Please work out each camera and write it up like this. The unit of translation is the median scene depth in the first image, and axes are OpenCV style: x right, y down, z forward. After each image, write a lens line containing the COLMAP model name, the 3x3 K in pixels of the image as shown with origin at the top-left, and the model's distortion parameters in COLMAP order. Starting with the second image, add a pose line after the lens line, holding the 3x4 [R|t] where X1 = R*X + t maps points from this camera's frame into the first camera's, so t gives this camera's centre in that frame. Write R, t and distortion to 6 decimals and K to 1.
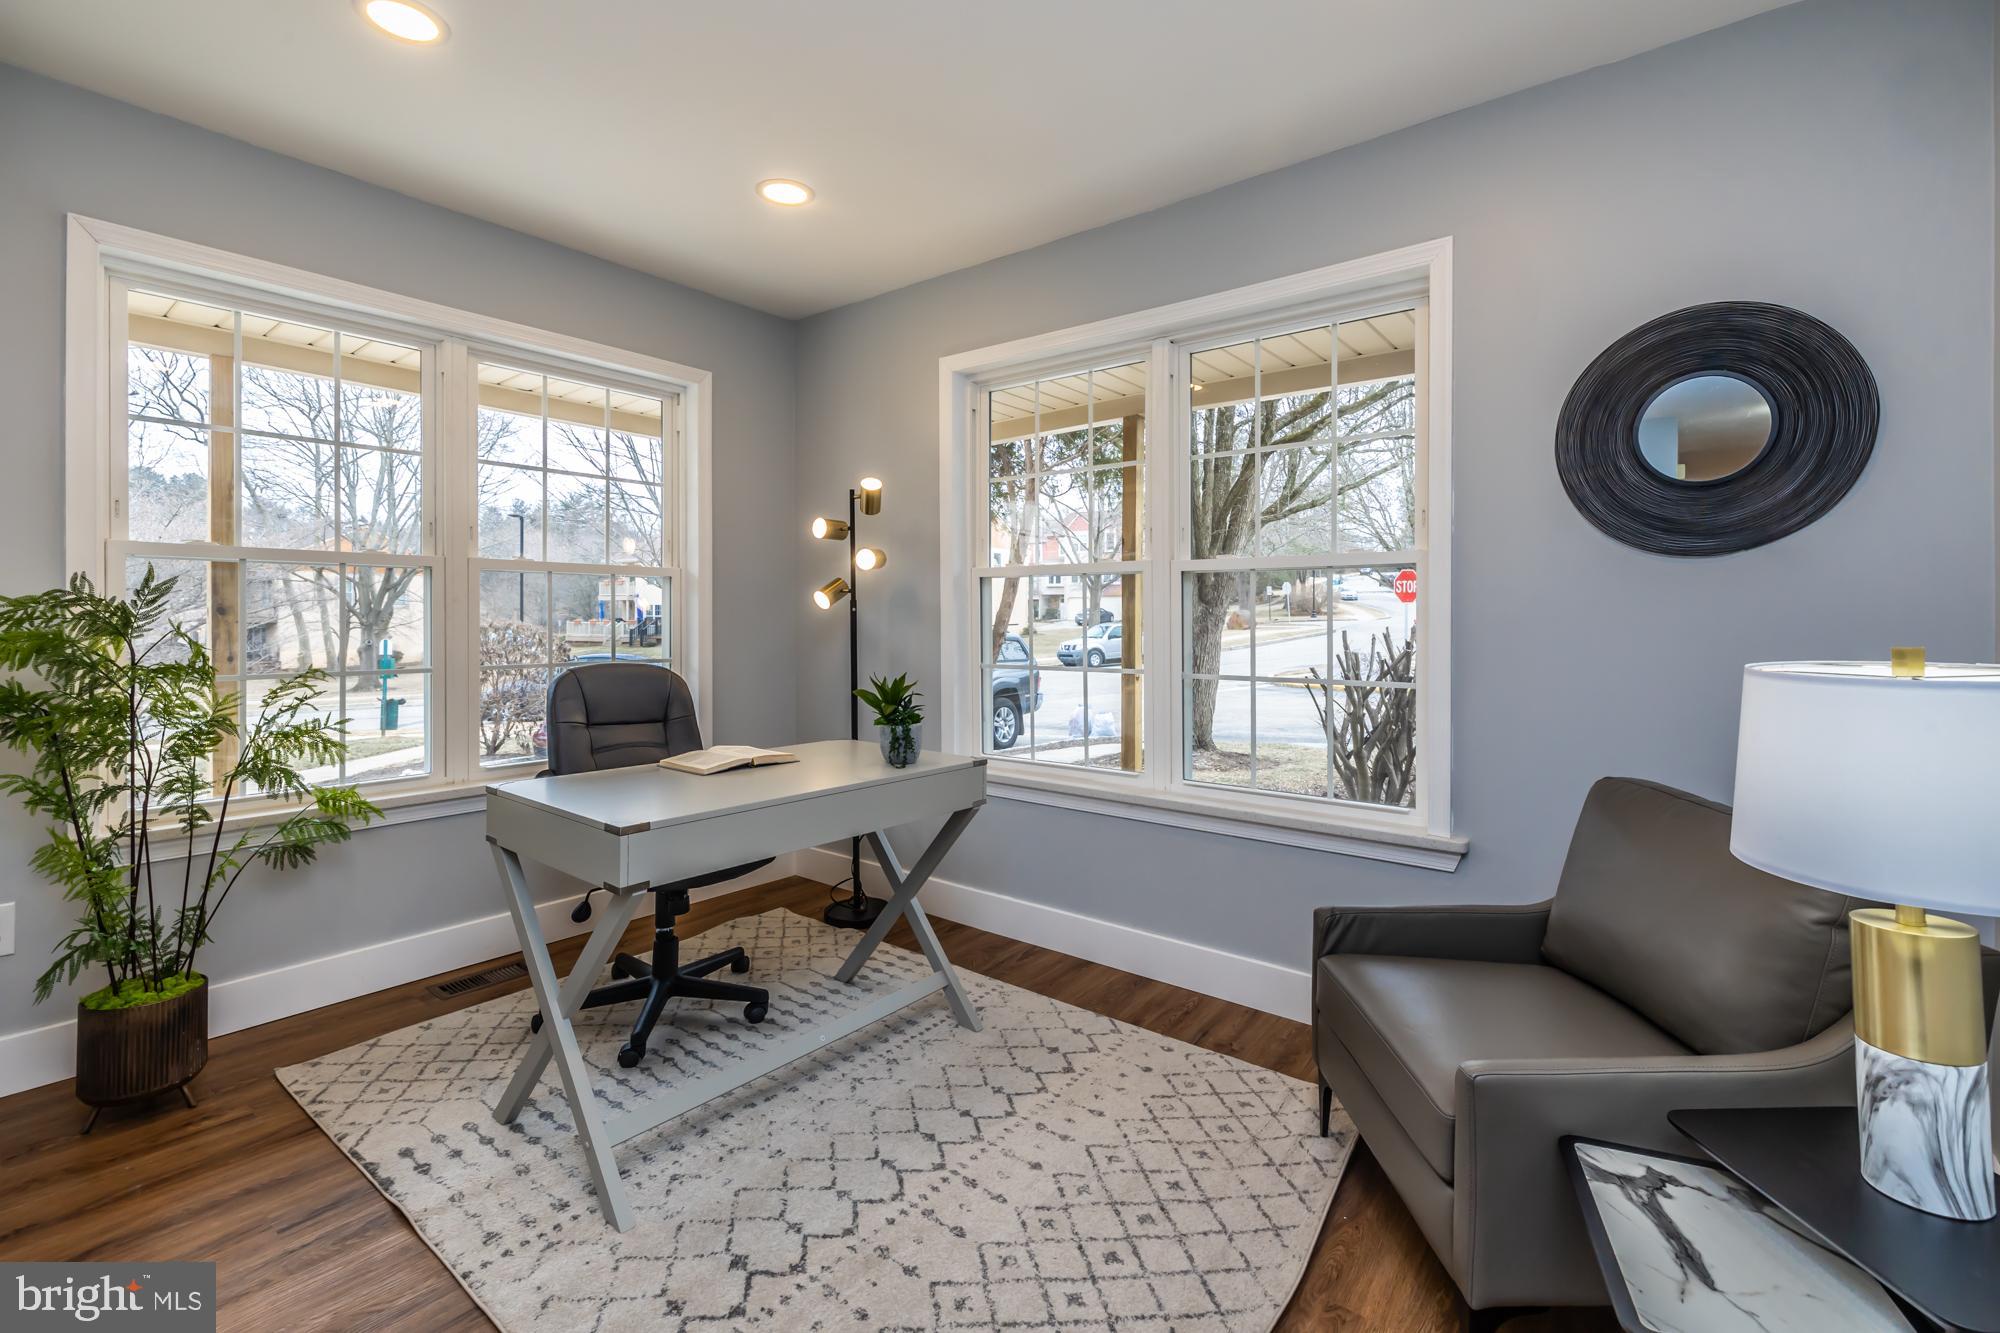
lens RADIAL K [[877.2, 0, 993.1], [0, 877.2, 630.5], [0, 0, 1]] dist [-0.001205, -0.000061]
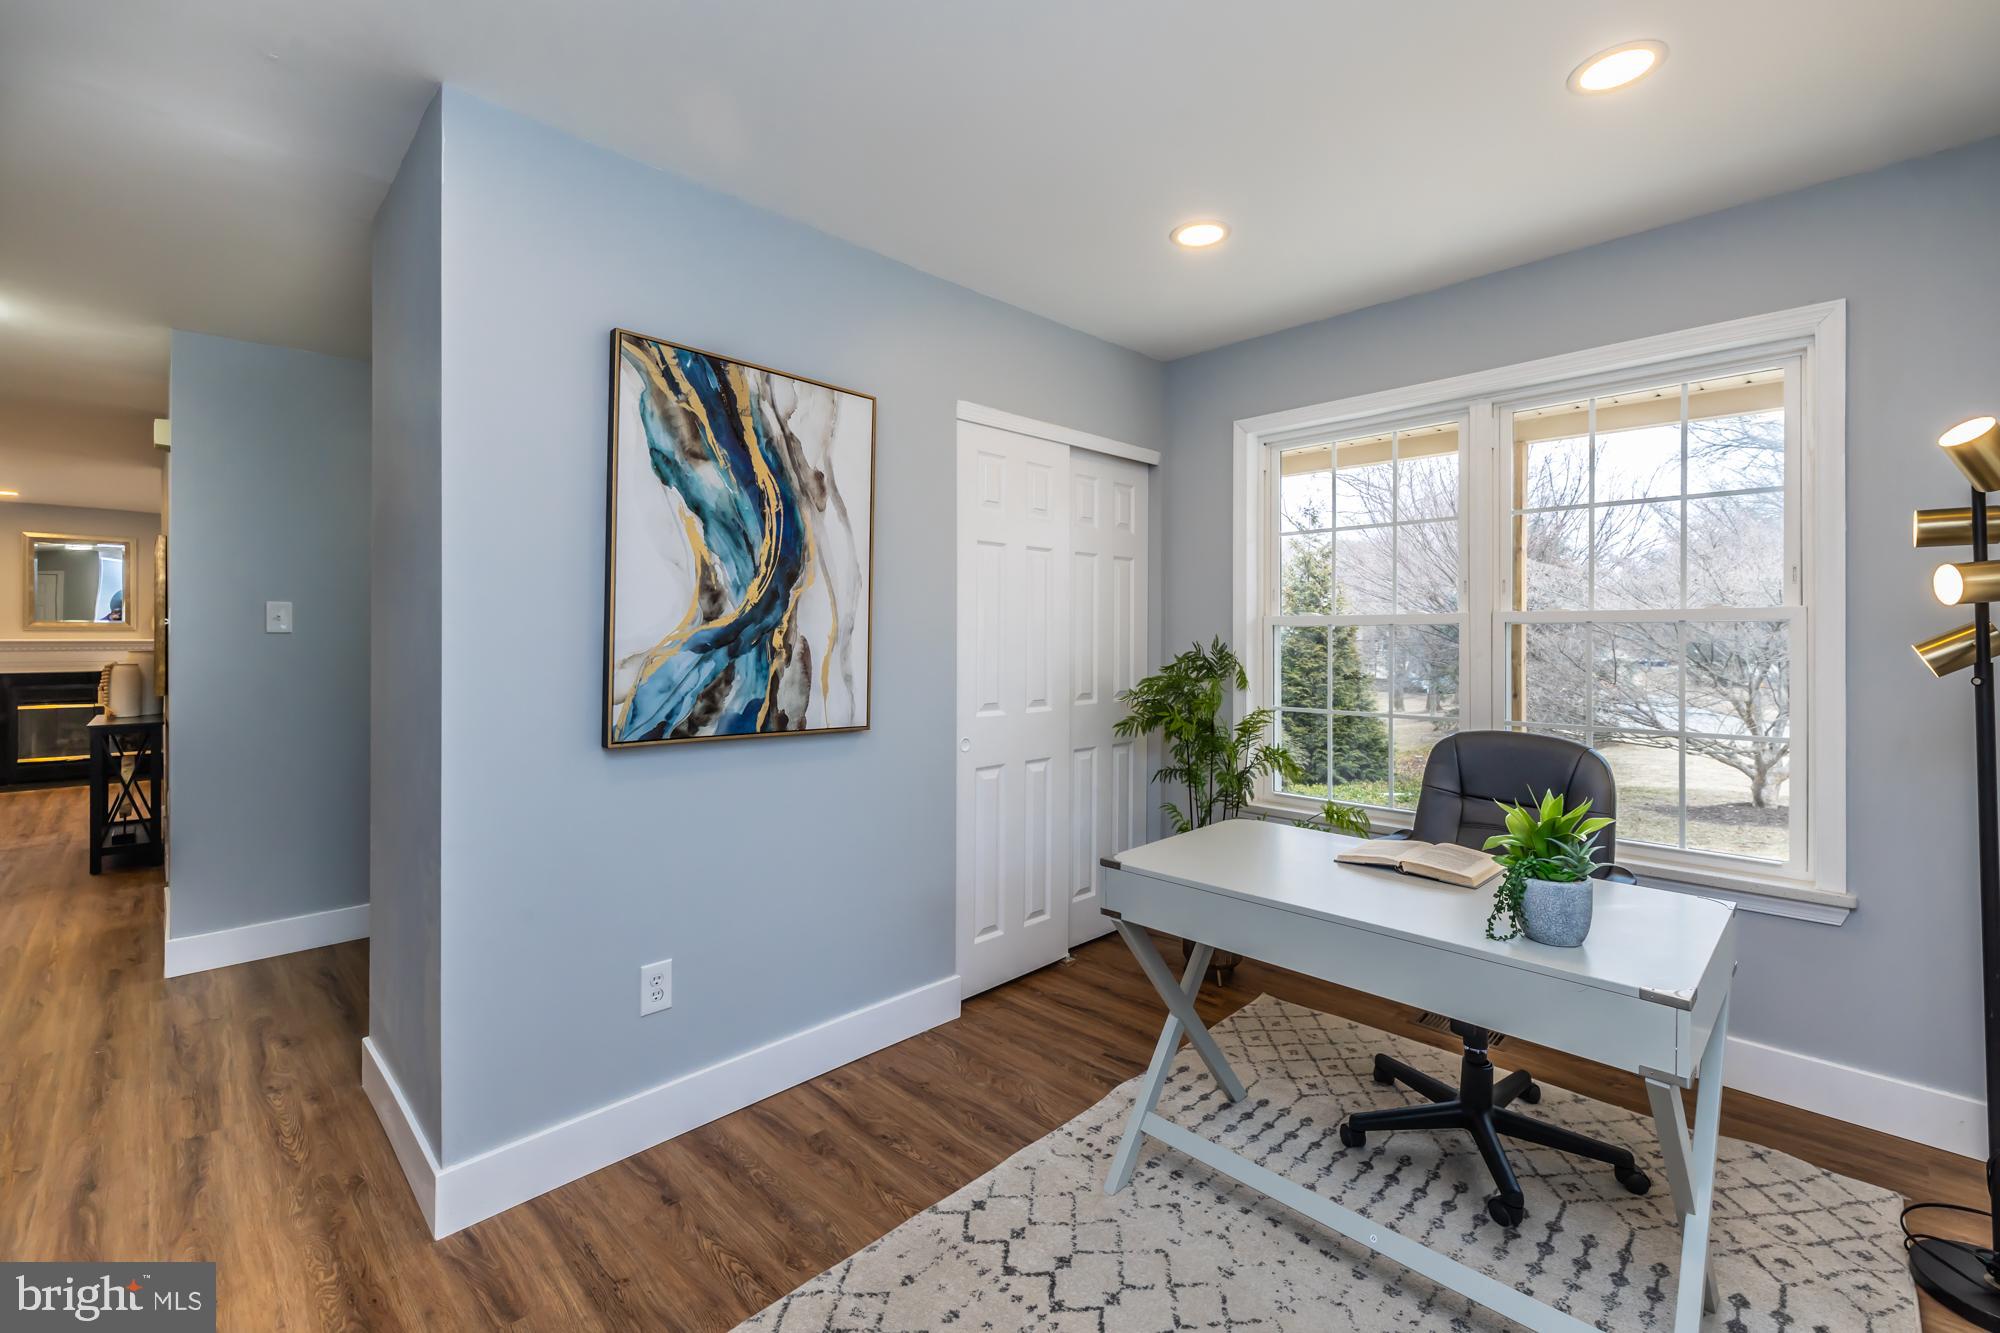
lens RADIAL K [[837.5, 0, 996.6], [0, 837.5, 653.2], [0, 0, 1]] dist [-0.001934, 0.000161]
pose [[-0.106355, 0.016174, -0.994197, 0.563799], [-0.014378, 0.999738, 0.017802, -0.061118], [0.994224, 0.016188, -0.106095, 0.732359]]
